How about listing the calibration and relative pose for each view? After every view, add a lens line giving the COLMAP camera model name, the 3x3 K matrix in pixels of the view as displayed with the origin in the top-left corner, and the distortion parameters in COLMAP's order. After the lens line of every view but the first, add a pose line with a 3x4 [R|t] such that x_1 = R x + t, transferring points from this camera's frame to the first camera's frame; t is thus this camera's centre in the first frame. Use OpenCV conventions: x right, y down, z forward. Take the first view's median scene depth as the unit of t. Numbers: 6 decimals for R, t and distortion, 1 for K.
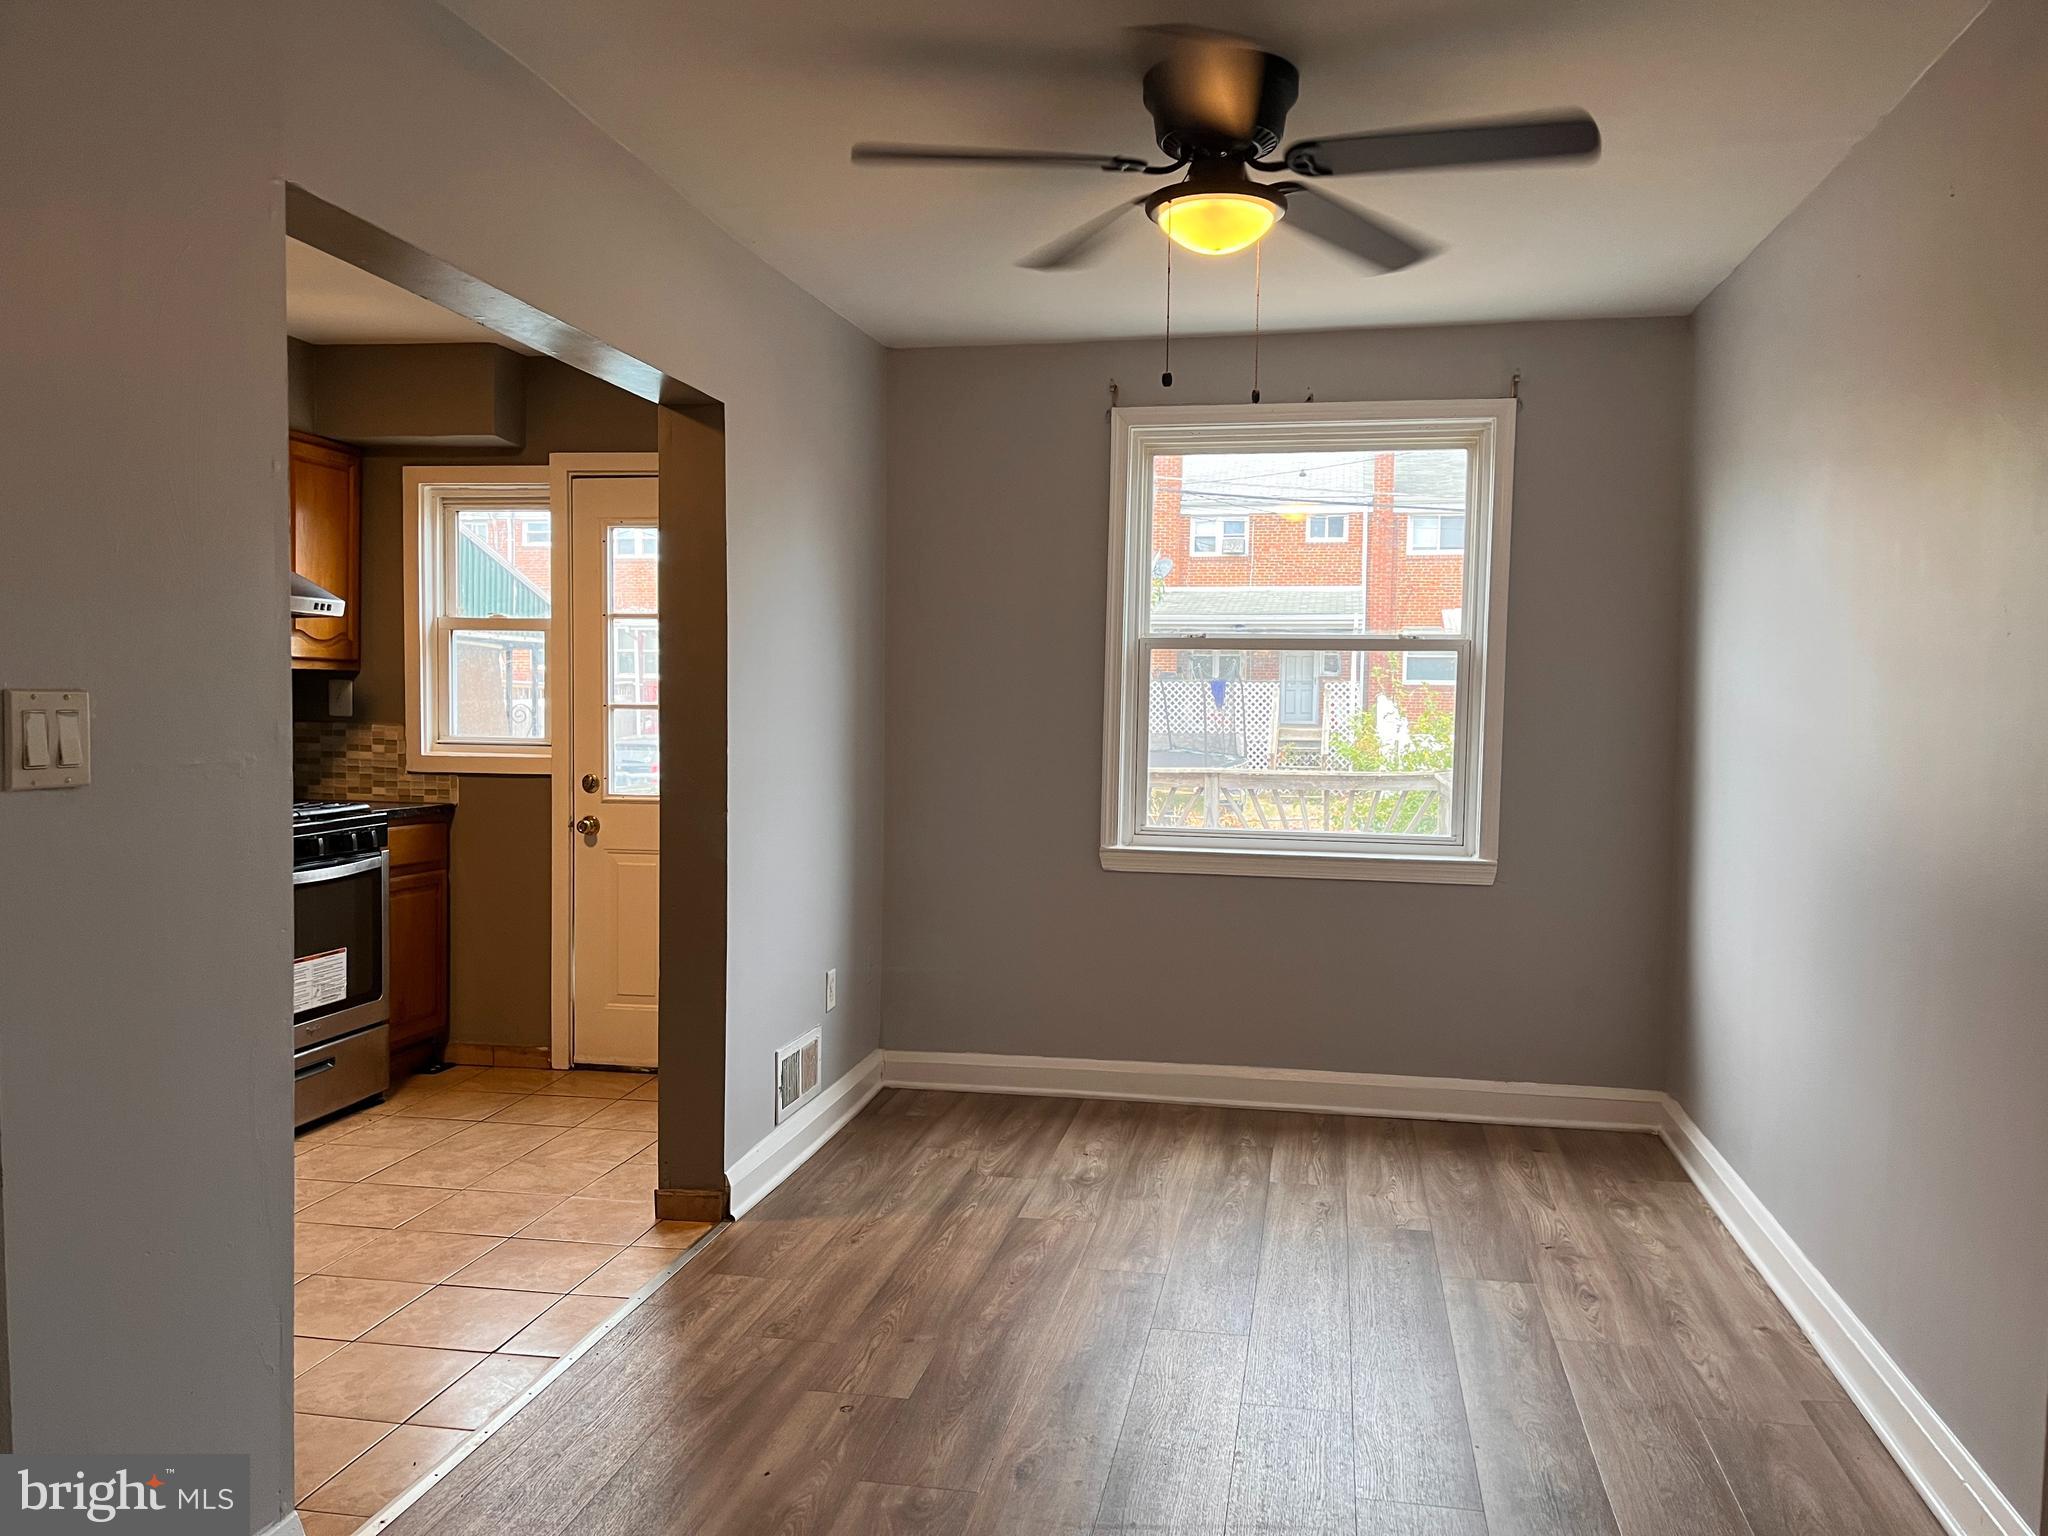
lens RADIAL K [[1541.7, 0, 1037.4], [0, 1541.7, 774.3], [0, 0, 1]] dist [0.043117, -0.014823]
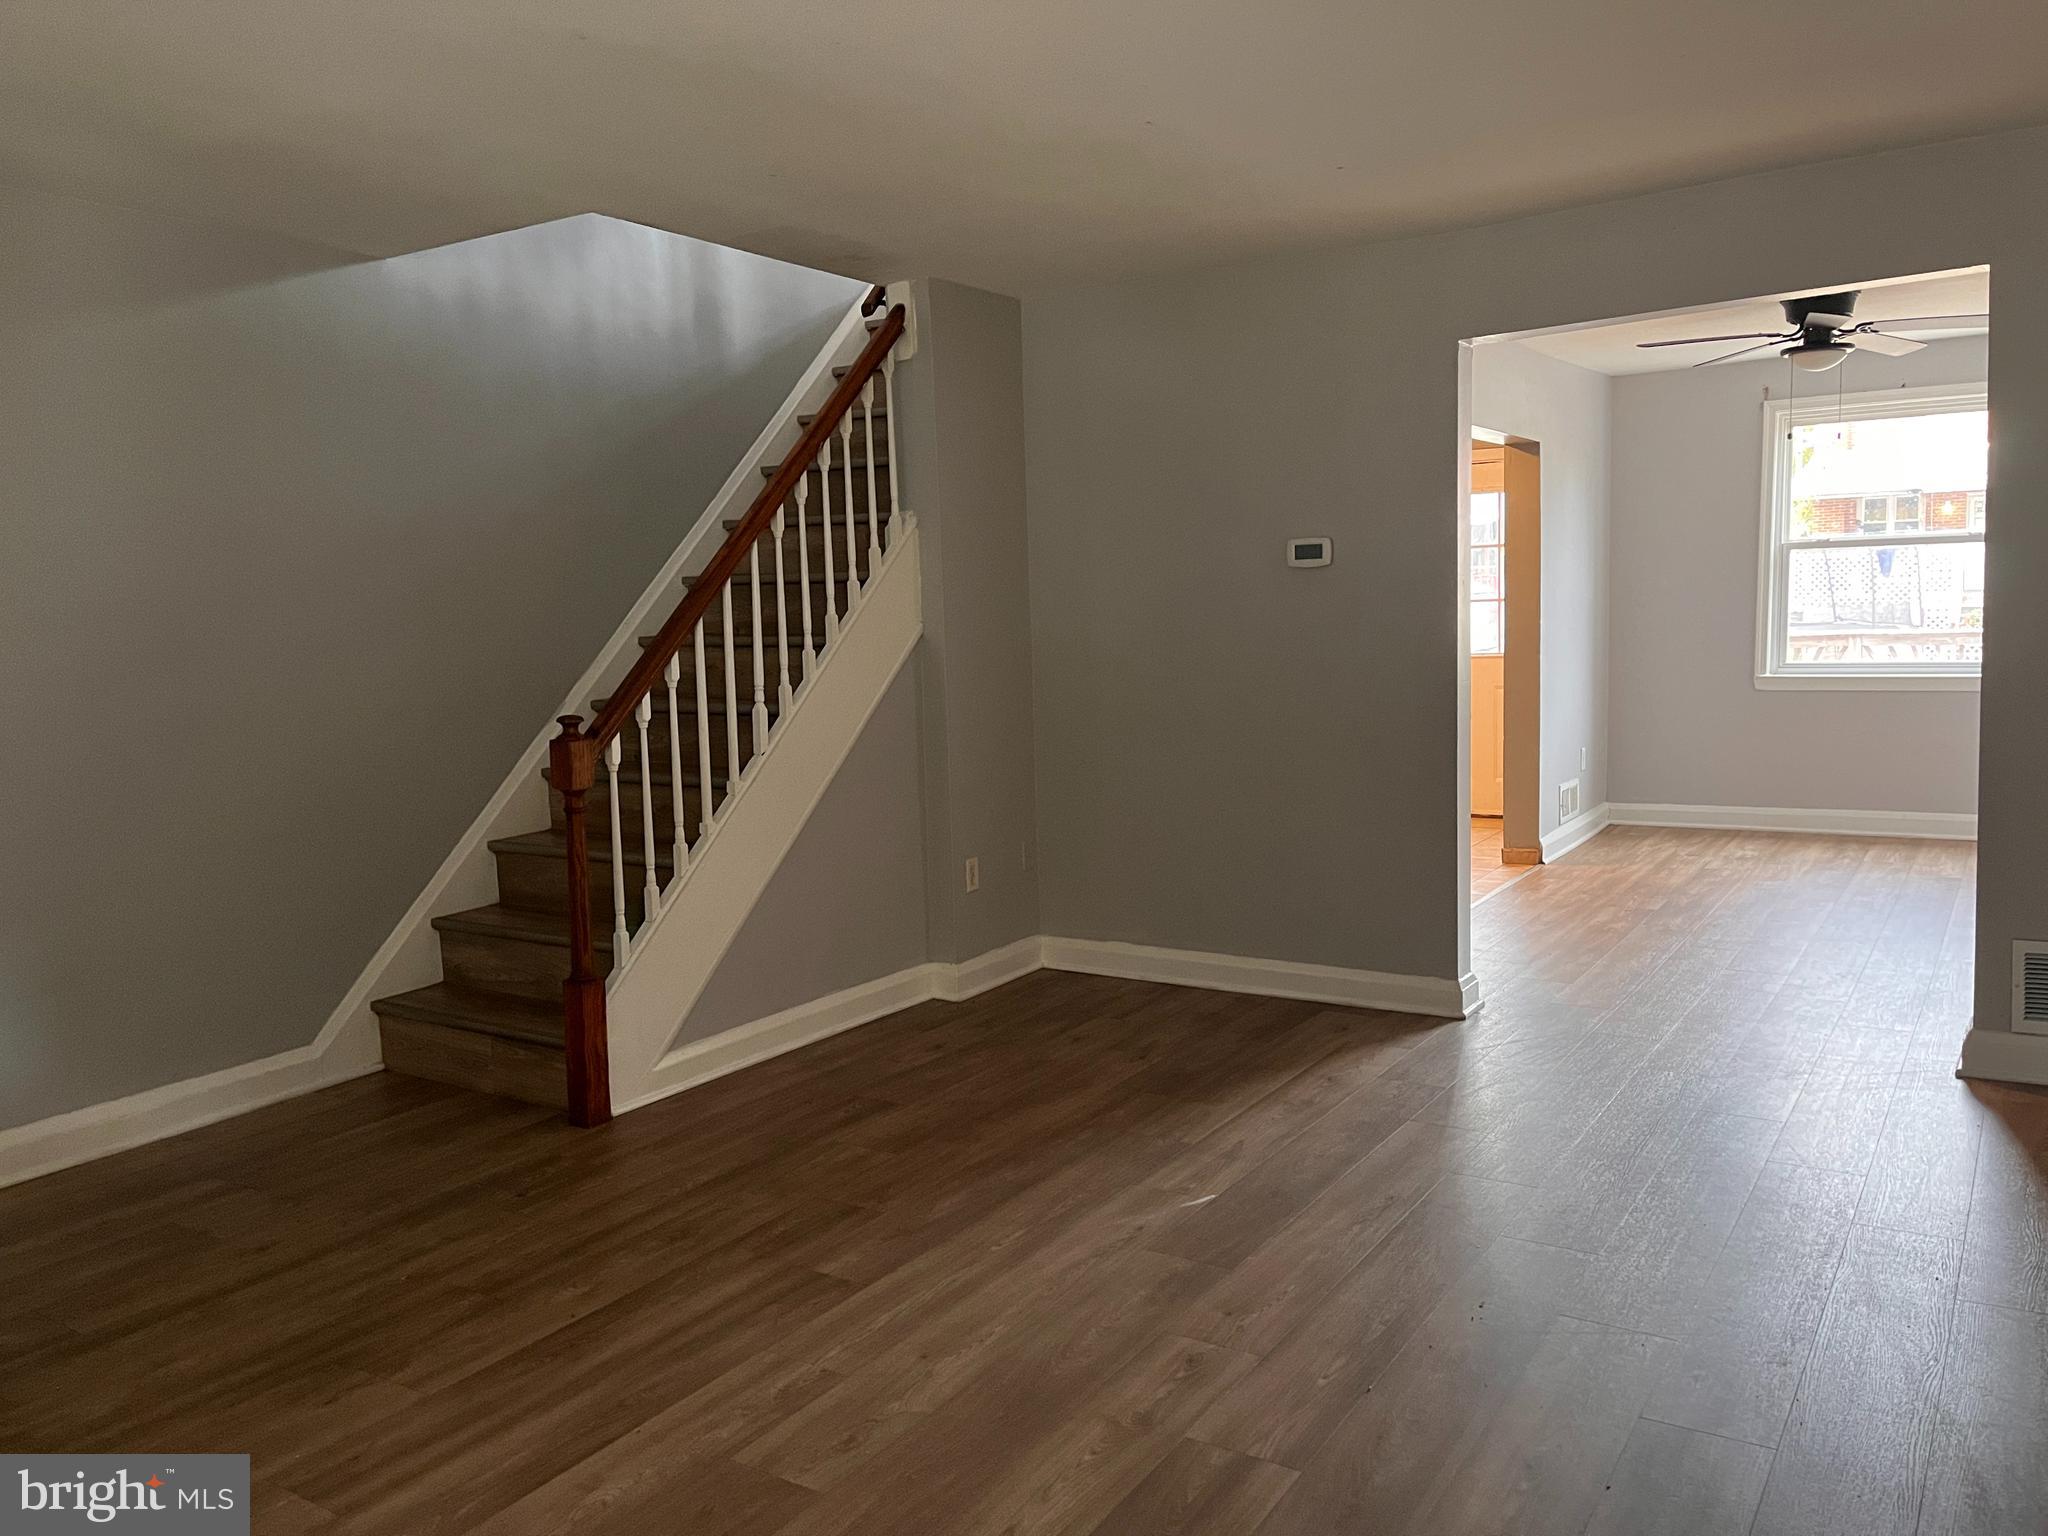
lens RADIAL K [[1541.7, 0, 1062.0], [0, 1541.7, 776.9], [0, 0, 1]] dist [0.043117, -0.014823]
pose [[0.928874, -0.001334, -0.370393, -0.033393], [0.027803, 0.997424, 0.066131, 0.028041], [0.369350, -0.071725, 0.926518, -0.874001]]
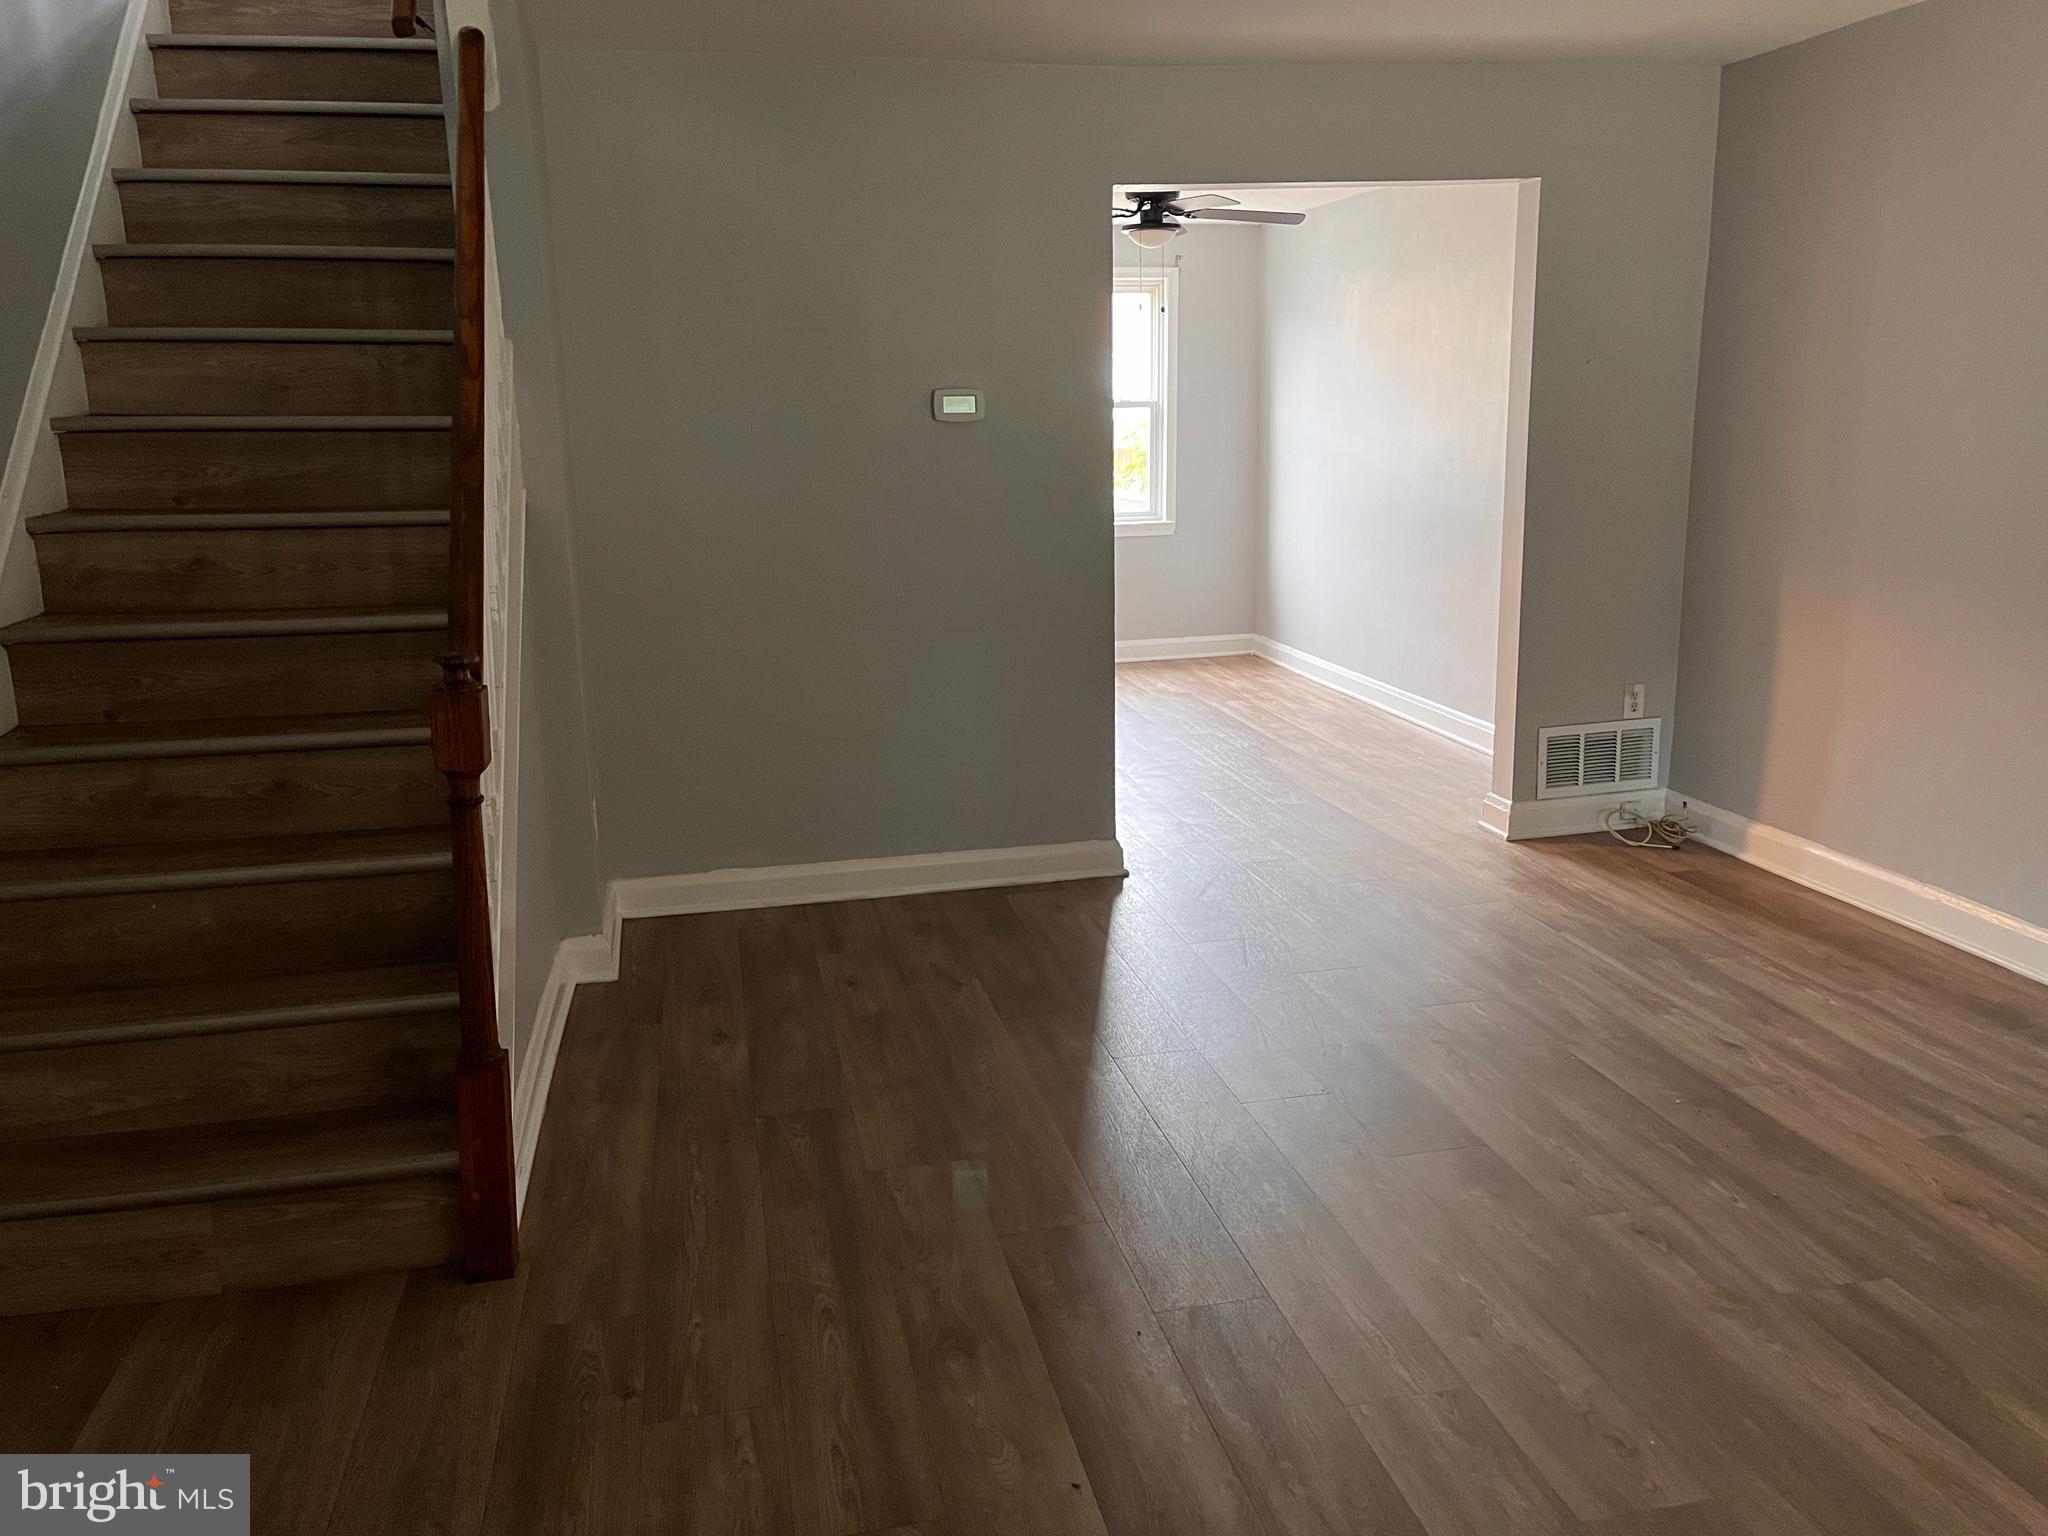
lens RADIAL K [[1541.7, 0, 1025.5], [0, 1541.7, 777.5], [0, 0, 1]] dist [0.043117, -0.014823]
pose [[0.919895, -0.121814, 0.372765, -0.650288], [0.052729, 0.980322, 0.190232, -0.006027], [-0.388603, -0.155338, 0.908217, -0.738189]]
